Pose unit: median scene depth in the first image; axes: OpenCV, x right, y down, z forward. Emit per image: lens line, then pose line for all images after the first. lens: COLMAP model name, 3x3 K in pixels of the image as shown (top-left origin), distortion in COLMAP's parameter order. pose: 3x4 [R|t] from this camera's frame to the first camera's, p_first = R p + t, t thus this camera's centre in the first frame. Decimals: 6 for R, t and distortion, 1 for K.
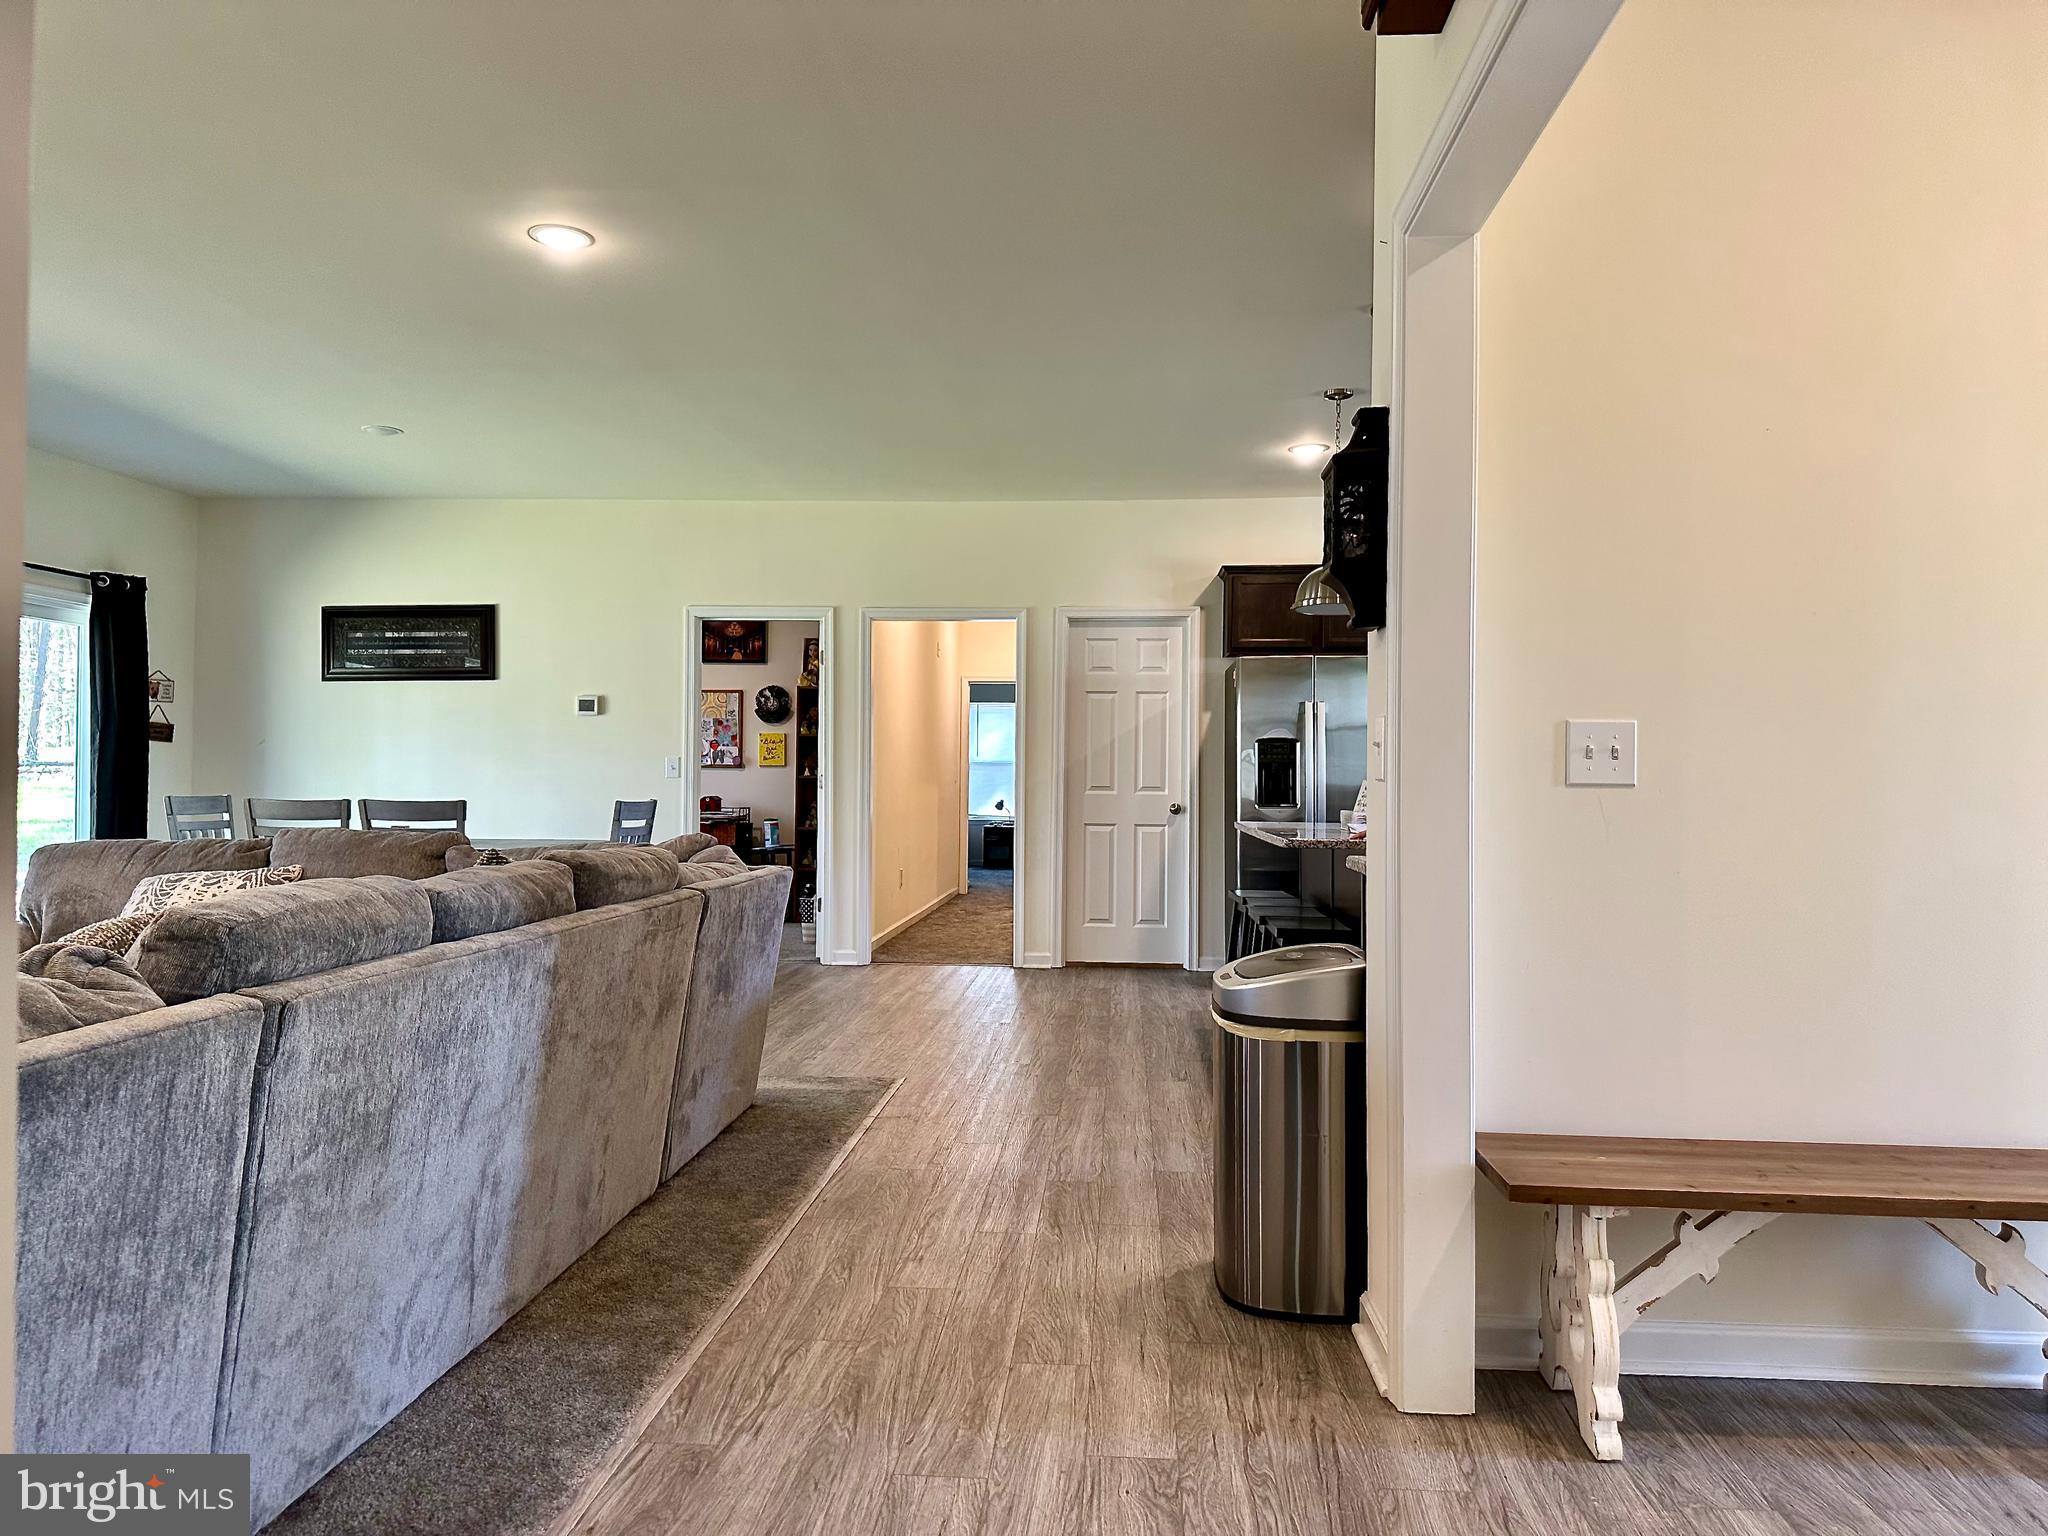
lens RADIAL K [[1432.5, 0, 1032.2], [0, 1432.5, 769.7], [0, 0, 1]] dist [0.045059, -0.043480]
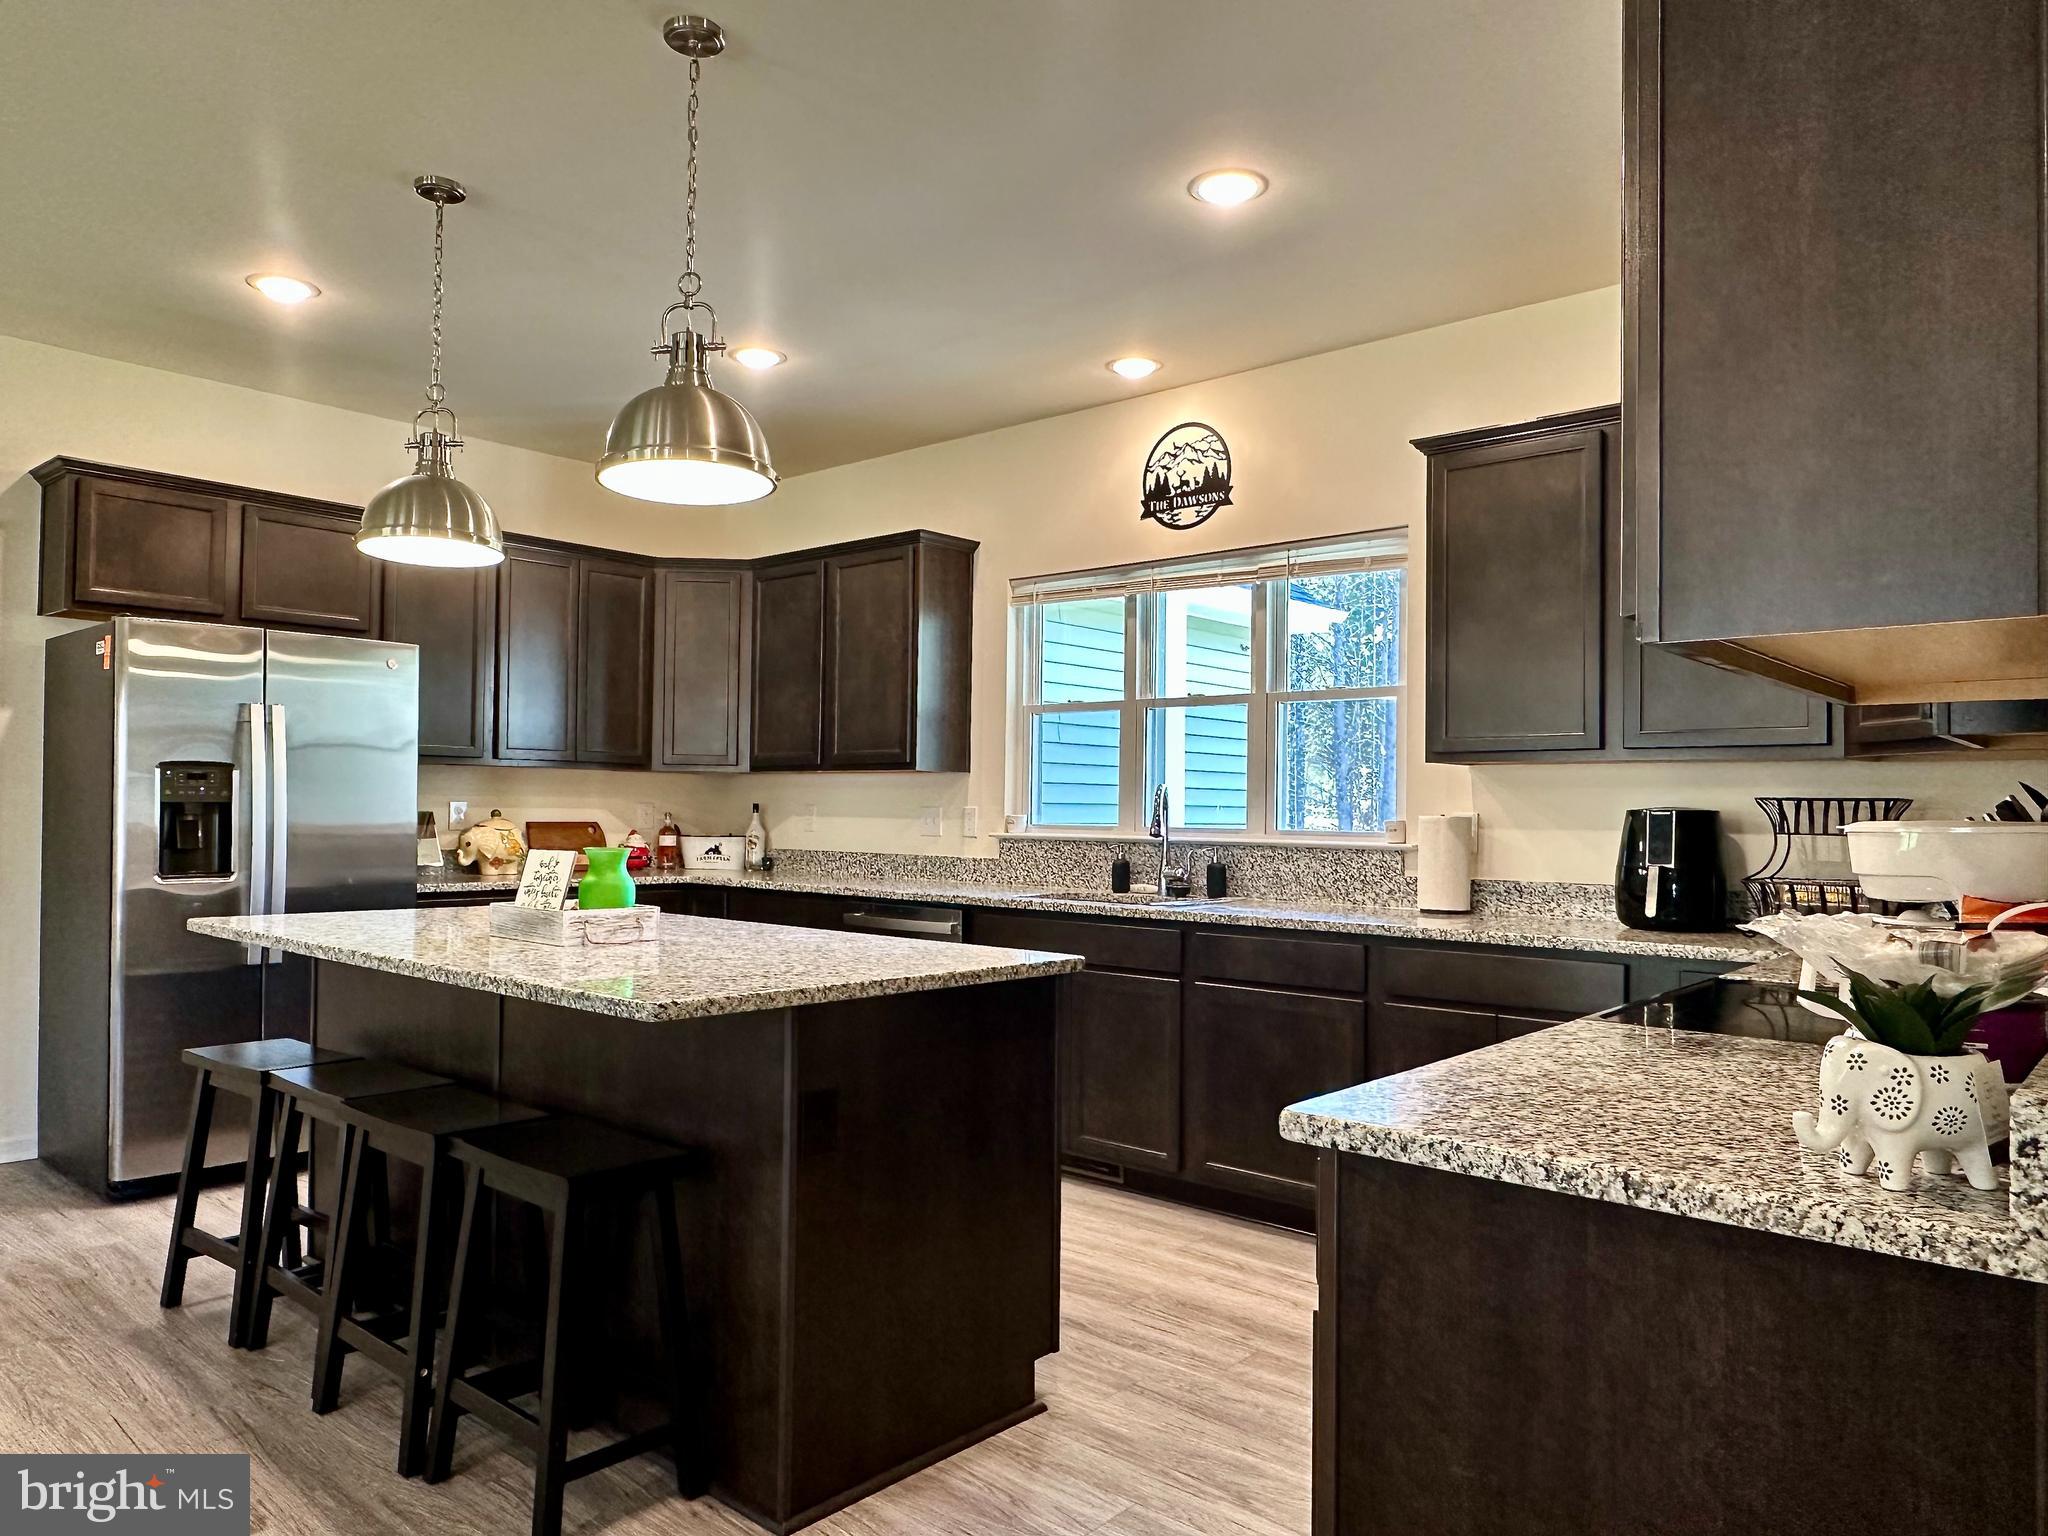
lens RADIAL K [[1374.5, 0, 1016.4], [0, 1374.5, 782.1], [0, 0, 1]] dist [-0.007172, 0.005232]
pose [[0.622288, 0.019437, 0.782547, -0.135202], [-0.016852, 0.999793, -0.011432, -0.025512], [-0.782607, -0.006073, 0.622486, 0.821907]]
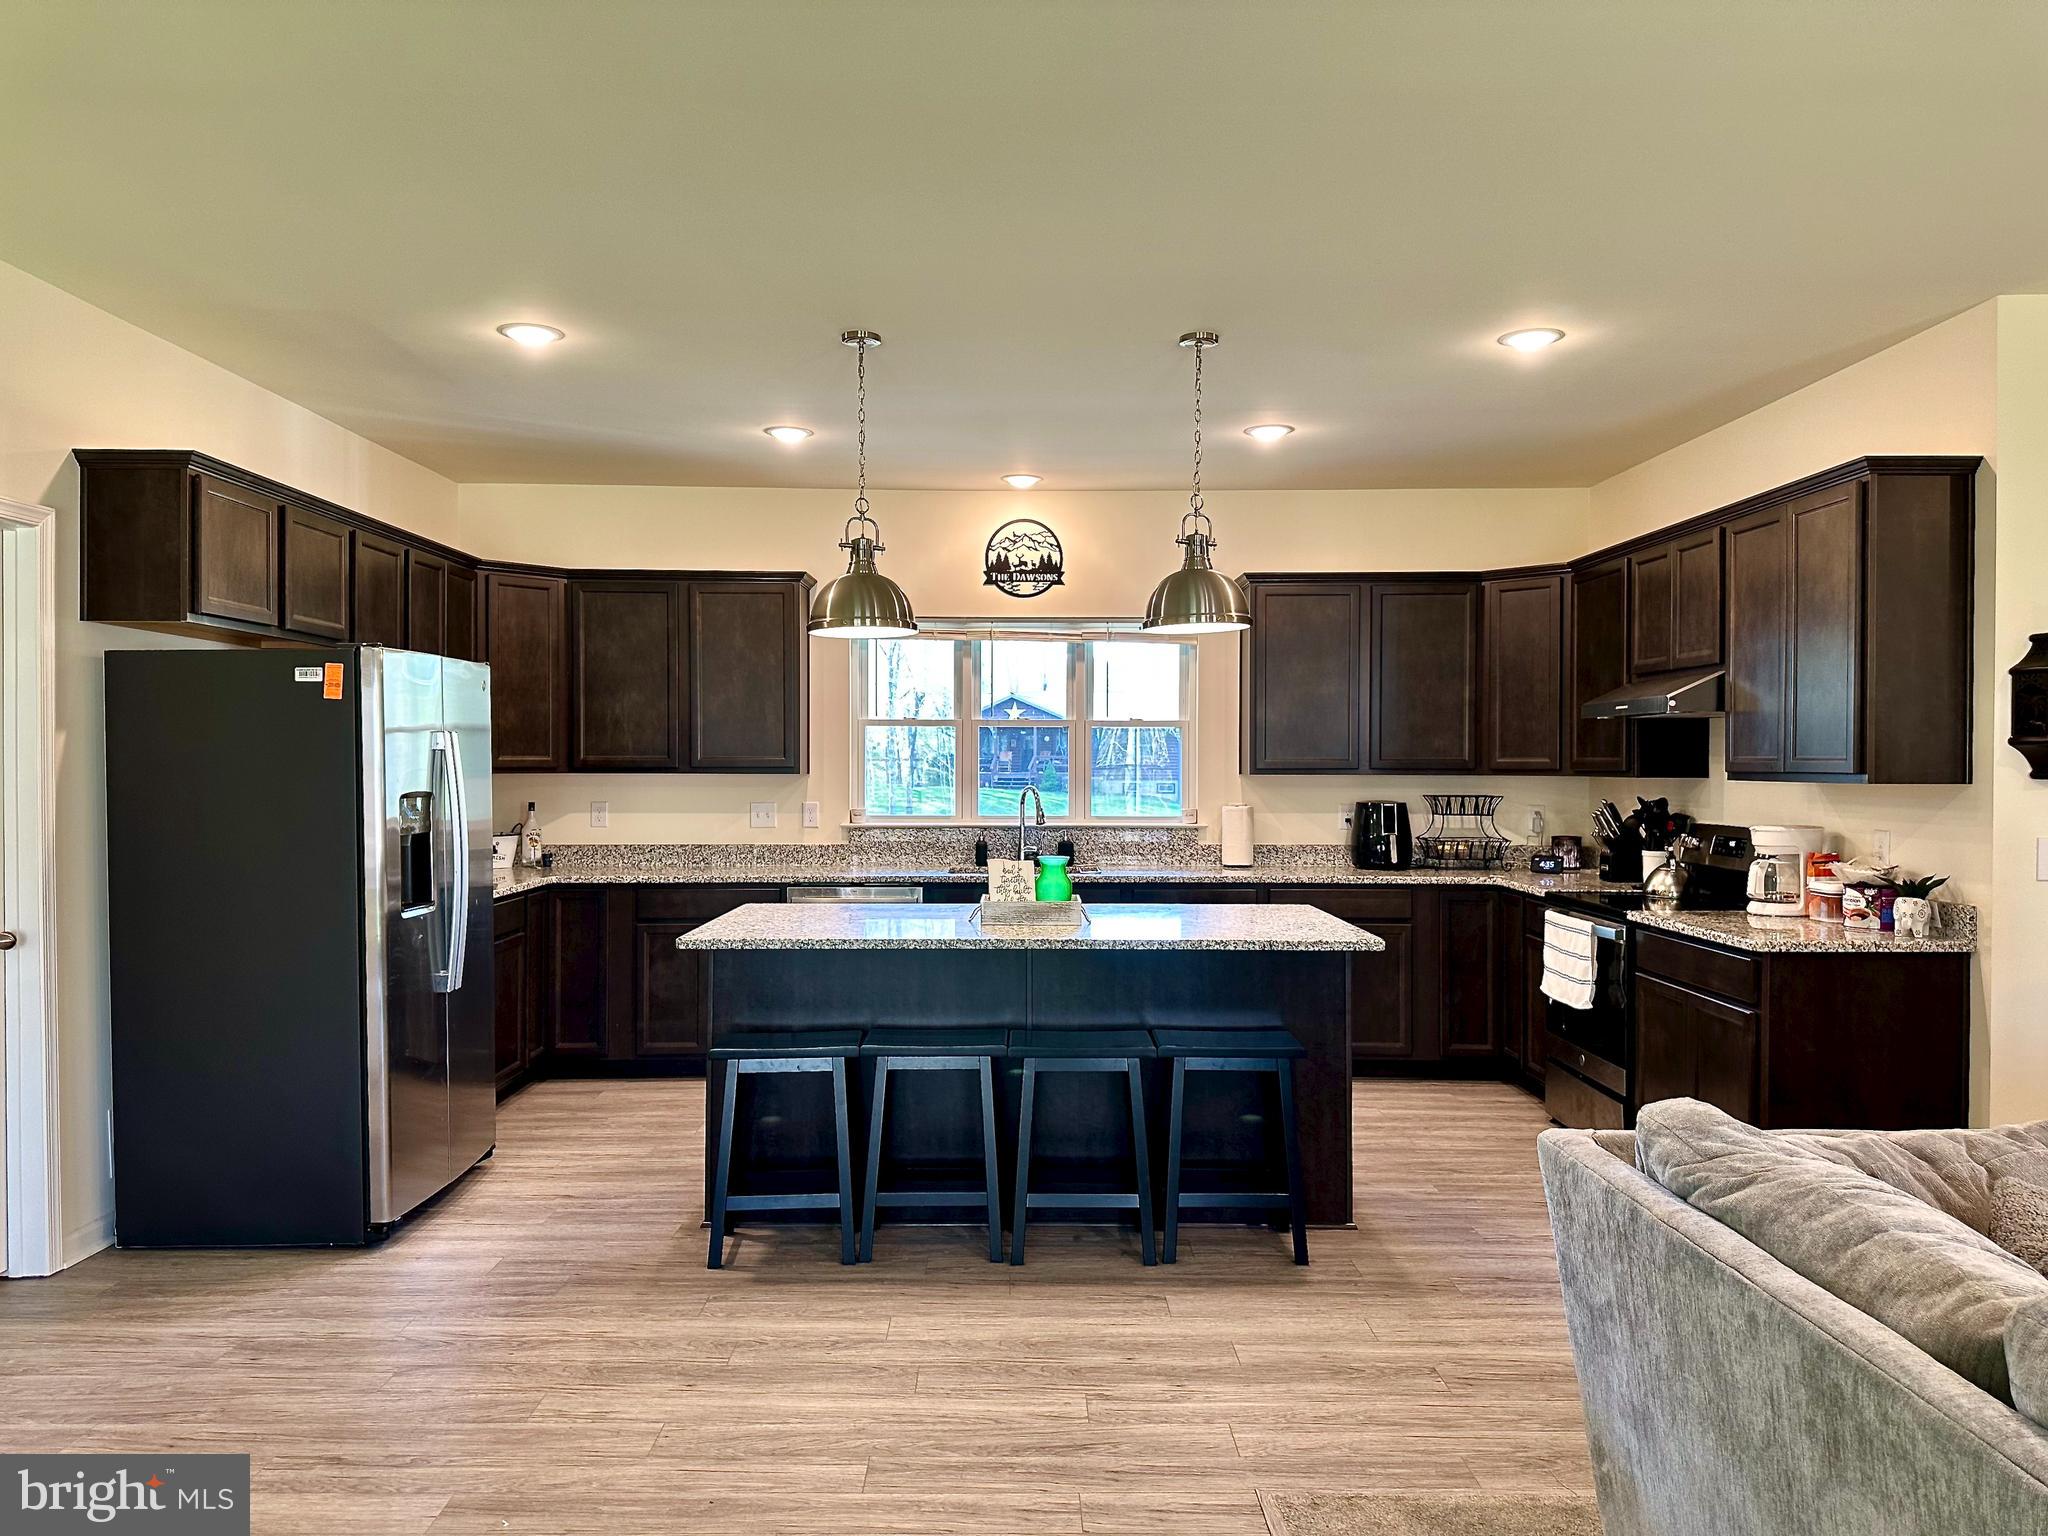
lens RADIAL K [[1432.5, 0, 1021.6], [0, 1432.5, 764.7], [0, 0, 1]] dist [0.045059, -0.043480]
pose [[-0.057148, -0.010184, 0.998314, -0.906144], [-0.009829, 0.999905, 0.009637, -0.087229], [-0.998317, -0.009261, -0.057243, 1.652028]]
